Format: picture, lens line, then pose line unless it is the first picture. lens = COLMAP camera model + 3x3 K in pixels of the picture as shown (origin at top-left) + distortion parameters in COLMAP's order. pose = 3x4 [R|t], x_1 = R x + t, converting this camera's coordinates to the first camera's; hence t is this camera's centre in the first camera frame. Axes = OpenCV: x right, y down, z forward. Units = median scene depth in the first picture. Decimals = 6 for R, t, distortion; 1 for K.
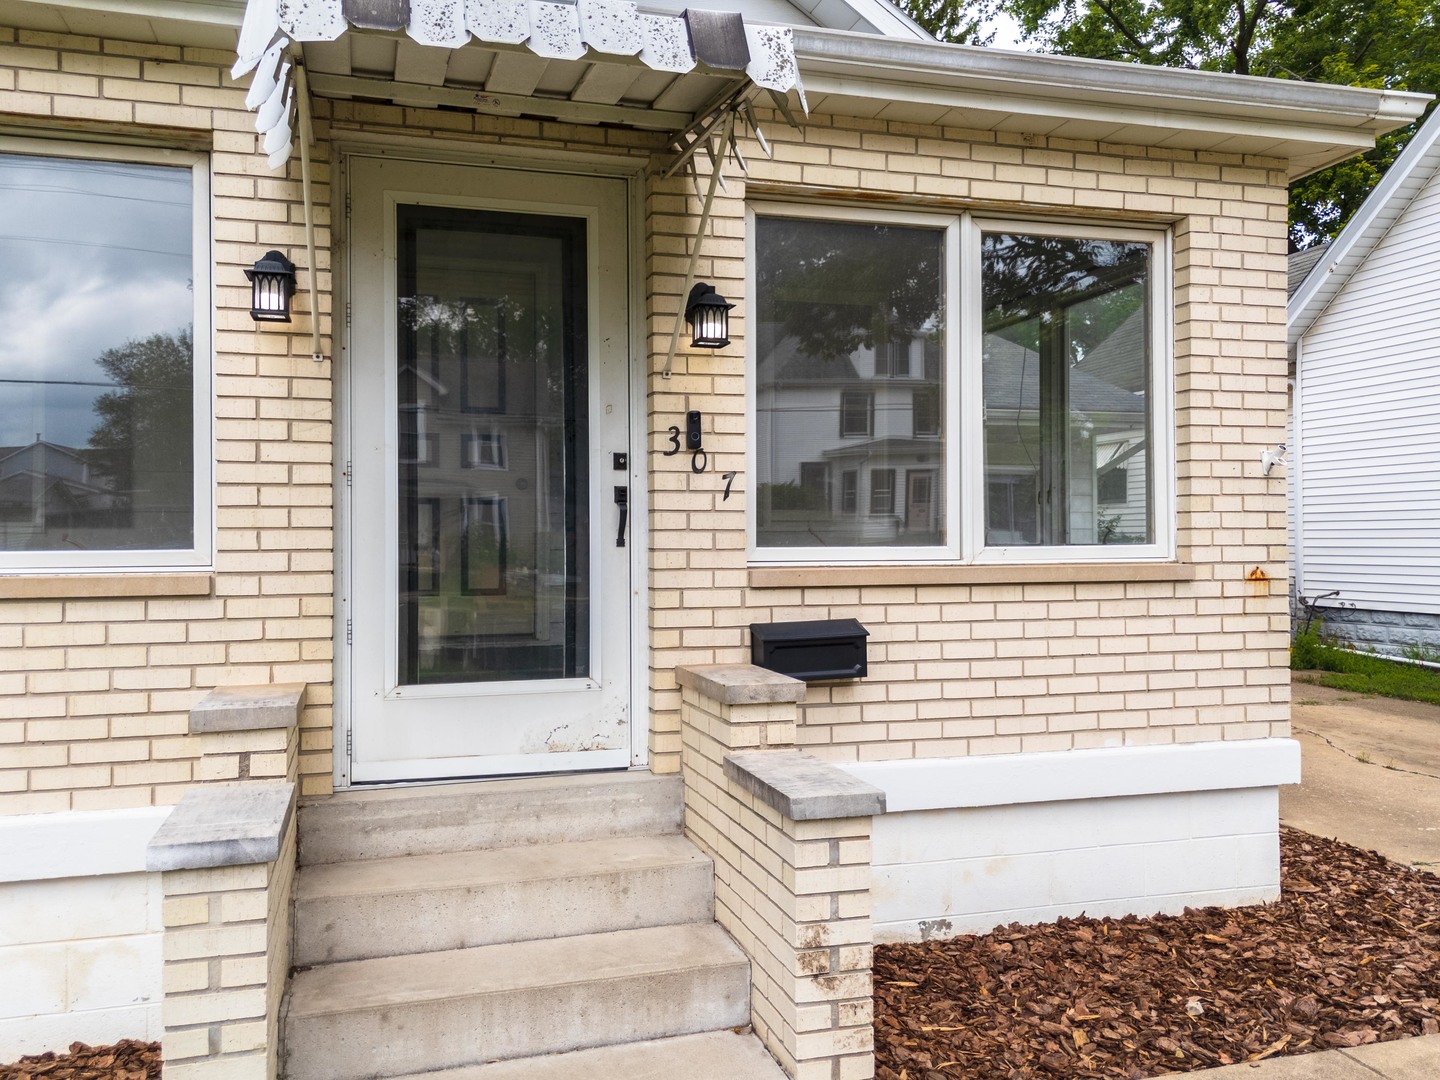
lens RADIAL K [[1169.1, 0, 780.7], [0, 1169.1, 526.0], [0, 0, 1]] dist [0.061012, -0.076325]
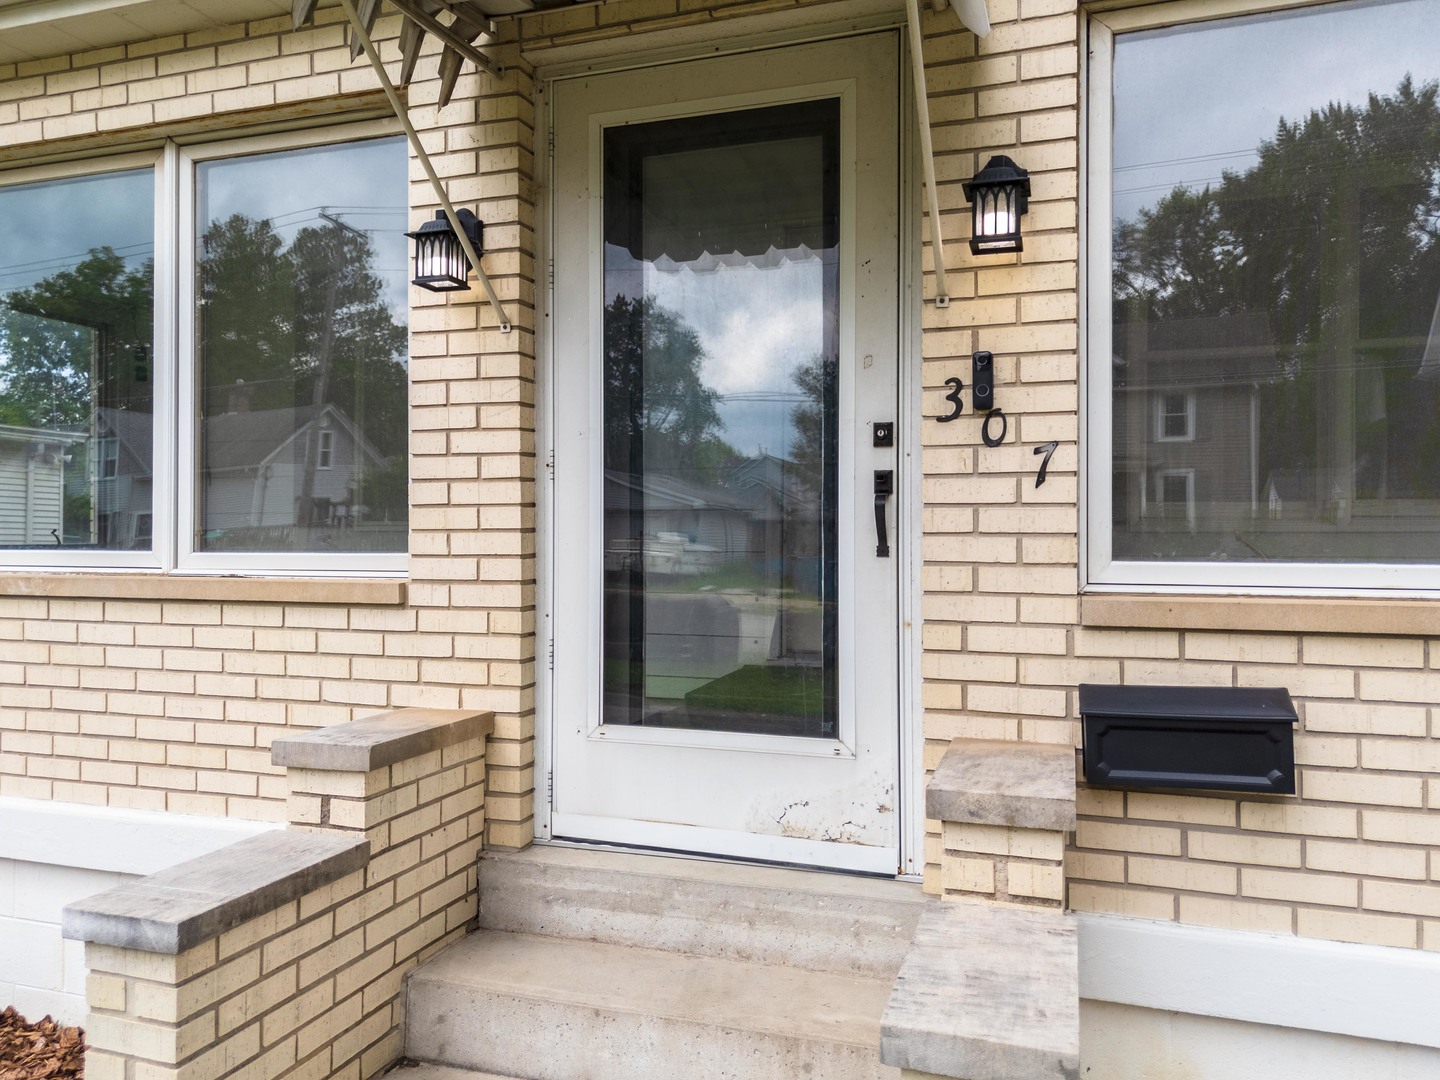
lens RADIAL K [[1233.5, 0, 566.9], [0, 1233.5, 525.8], [0, 0, 1]] dist [0.031499, -0.008285]
pose [[0.777170, 0.000999, -0.629290, 0.181822], [0.002382, 0.999987, 0.004529, -0.004712], [0.629286, -0.005019, 0.777157, 0.312024]]
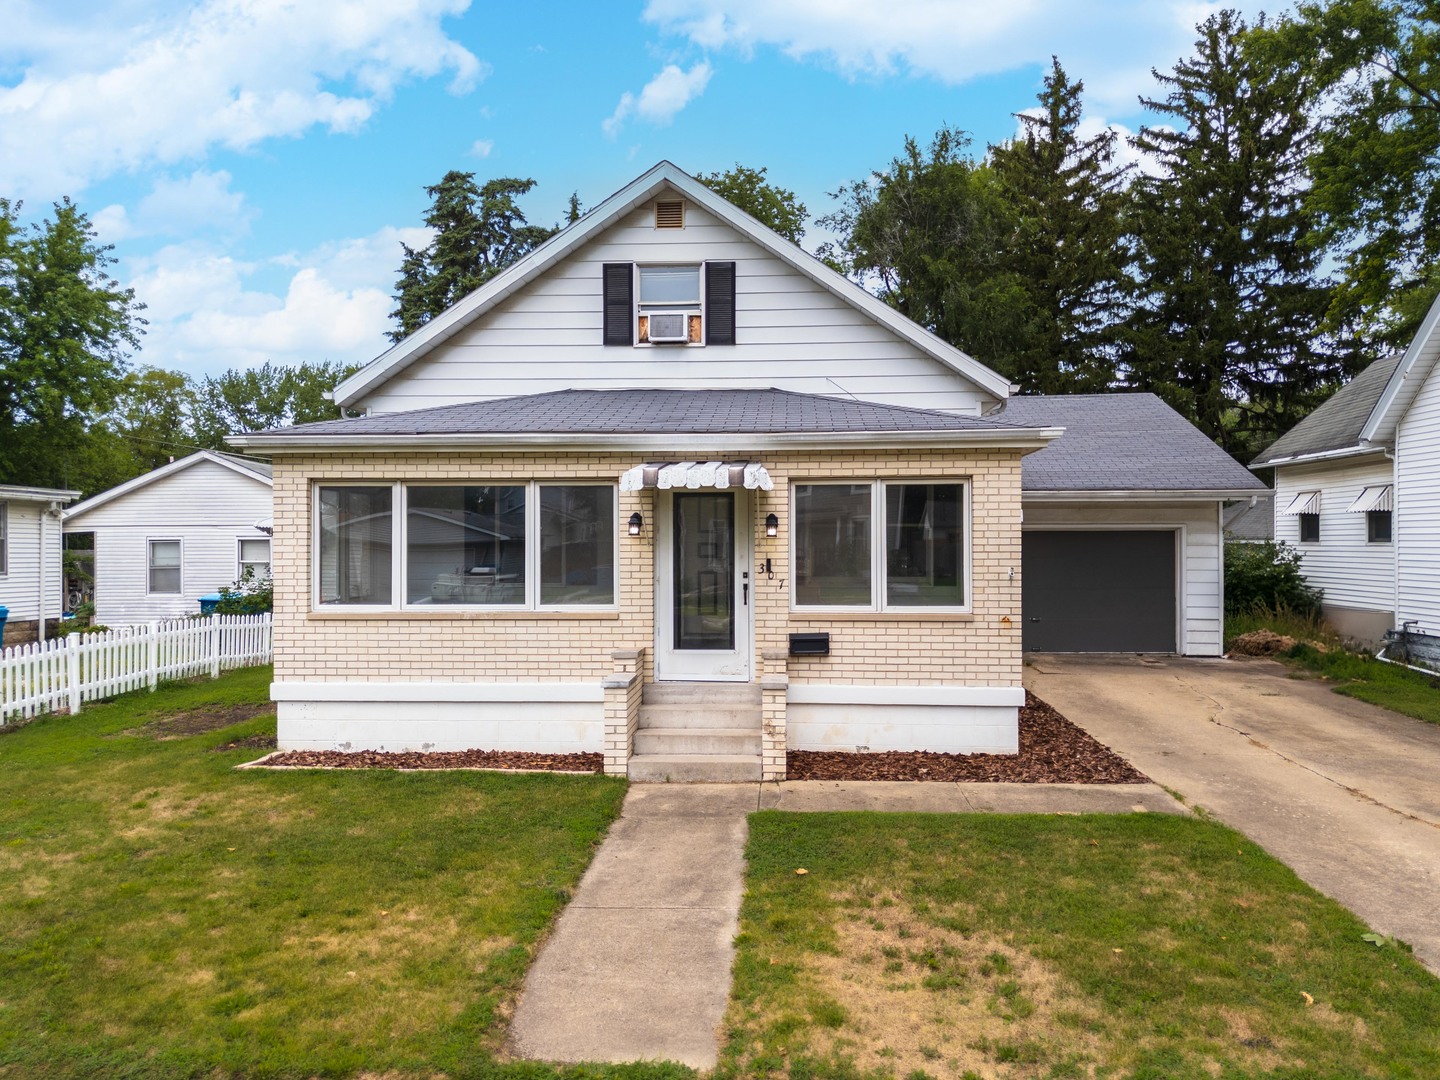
lens RADIAL K [[1076.0, 0, 720.0], [0, 1076.0, 540.0], [0, 0, 1]] dist [0.060968, -0.045620]
pose [[0.937998, 0.002953, -0.346628, 0.729147], [0.000929, 0.999939, 0.011033, -0.173155], [0.346640, -0.010671, 0.937938, -1.519035]]
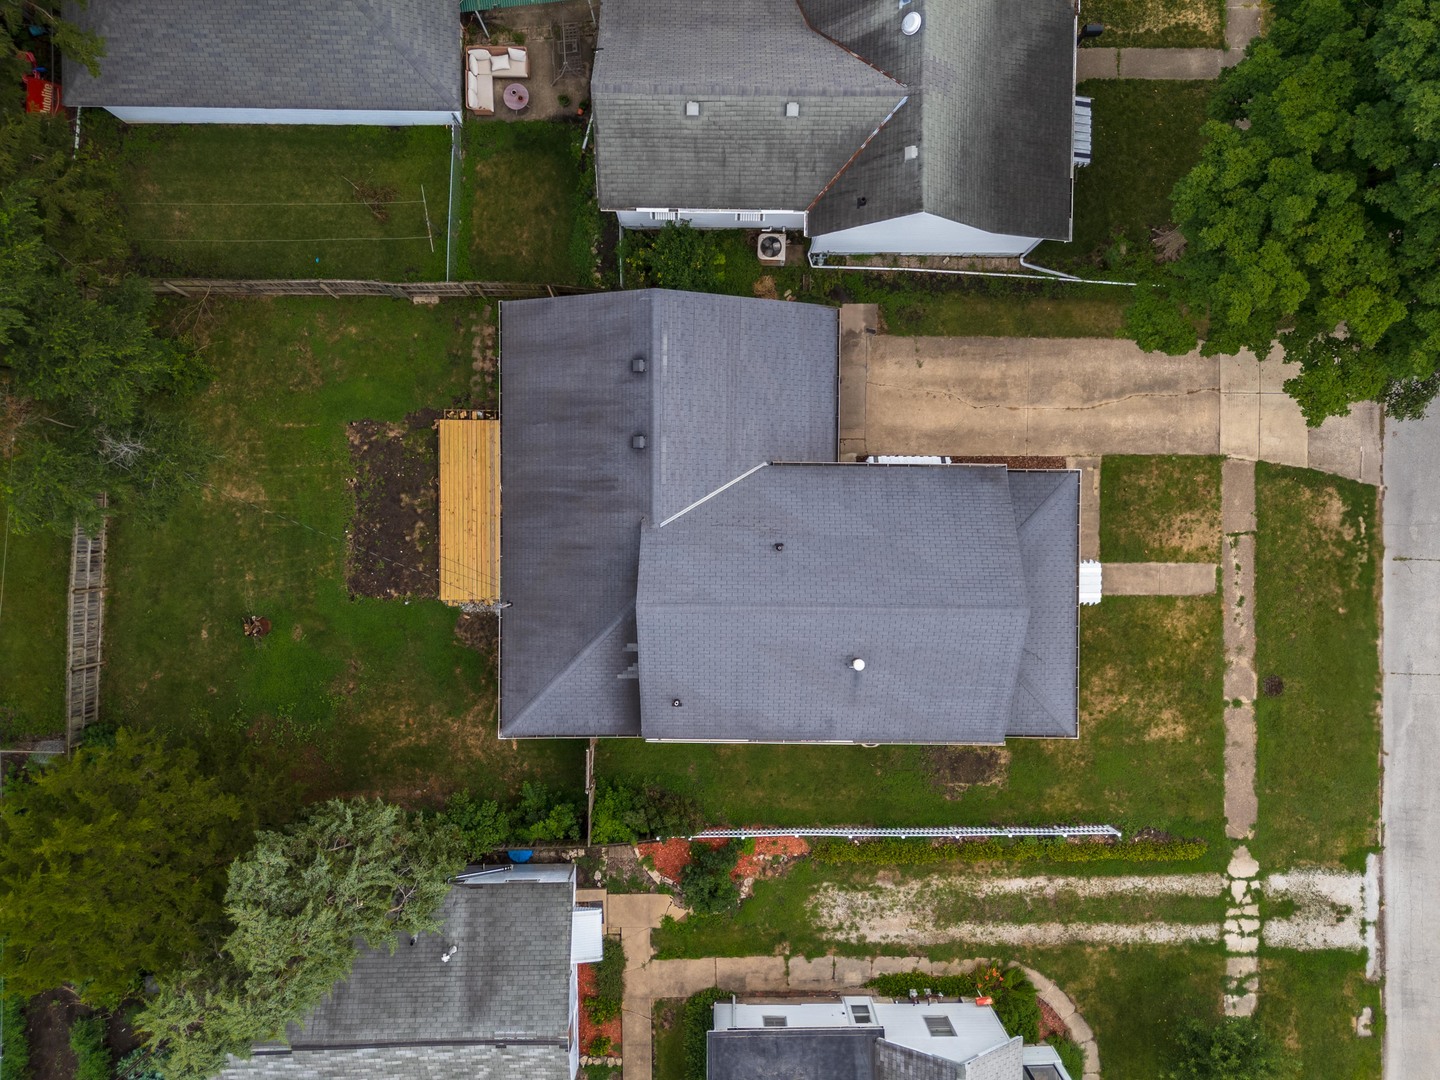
lens RADIAL K [[1073.8, 0, 720.0], [0, 1073.8, 540.0], [0, 0, 1]] dist [0.068285, -0.057557]
pose [[0.290943, -0.956739, 0.001679, -0.695588], [-0.018259, -0.003798, 0.999826, -8.464883], [-0.956566, -0.290923, -0.018574, 3.704191]]
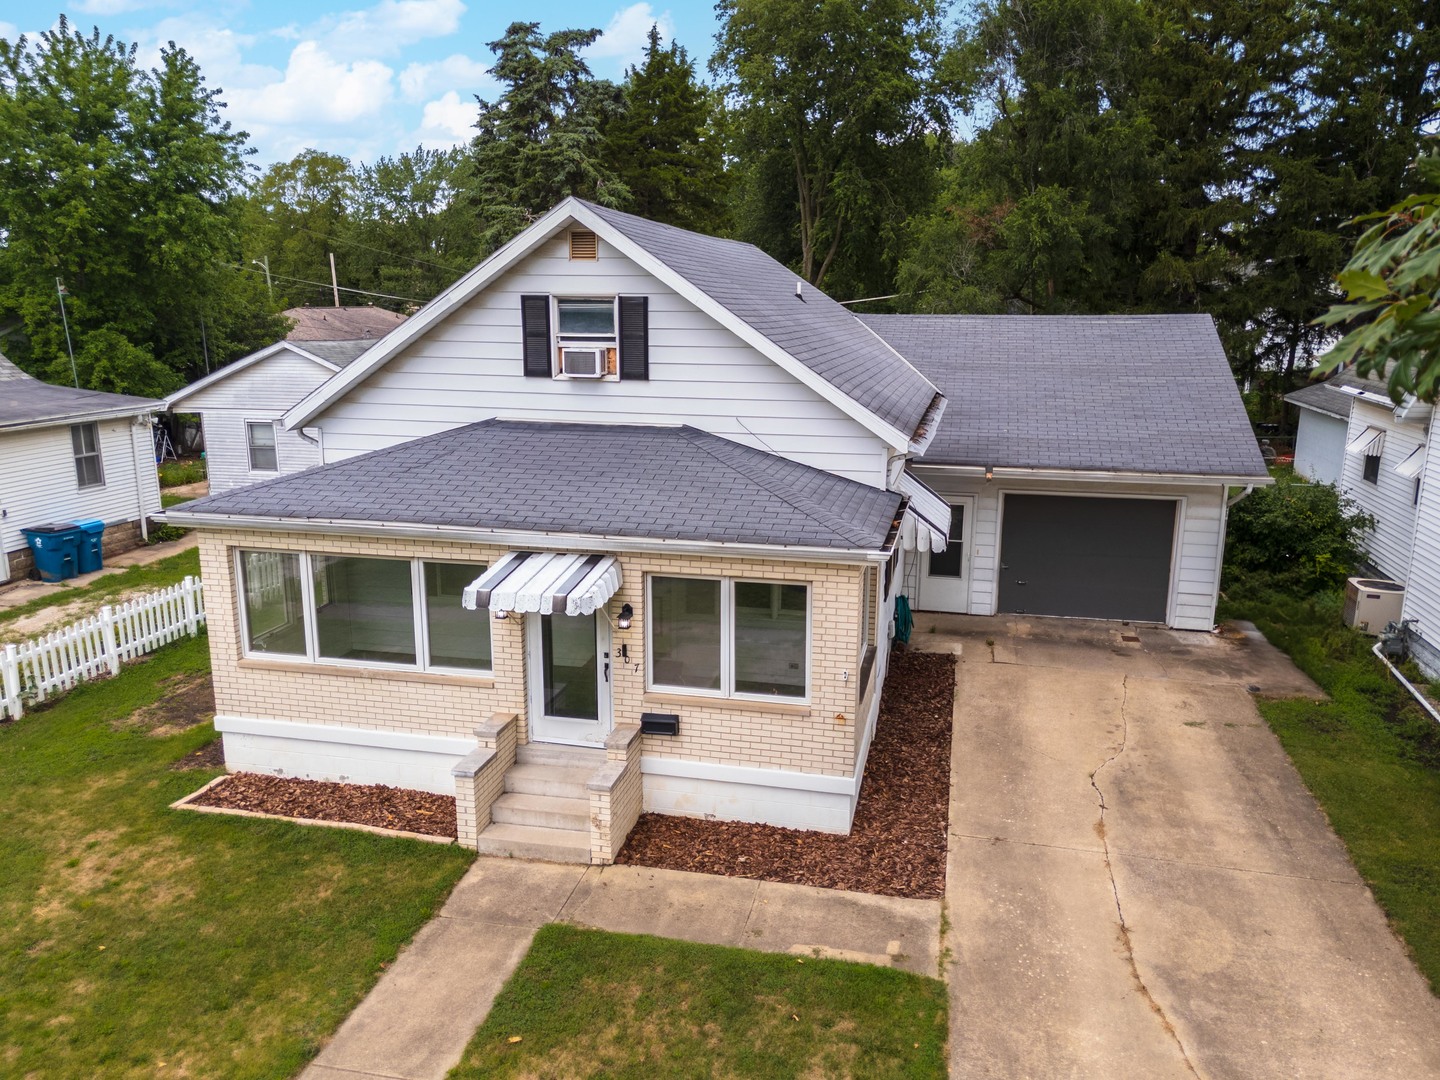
lens RADIAL K [[1076.0, 0, 720.0], [0, 1076.0, 540.0], [0, 0, 1]] dist [0.060968, -0.045620]
pose [[0.868808, 0.115797, -0.481419, 1.469304], [-0.001151, 0.972739, 0.231898, -1.019123], [0.495148, -0.200921, 0.845257, -1.202763]]
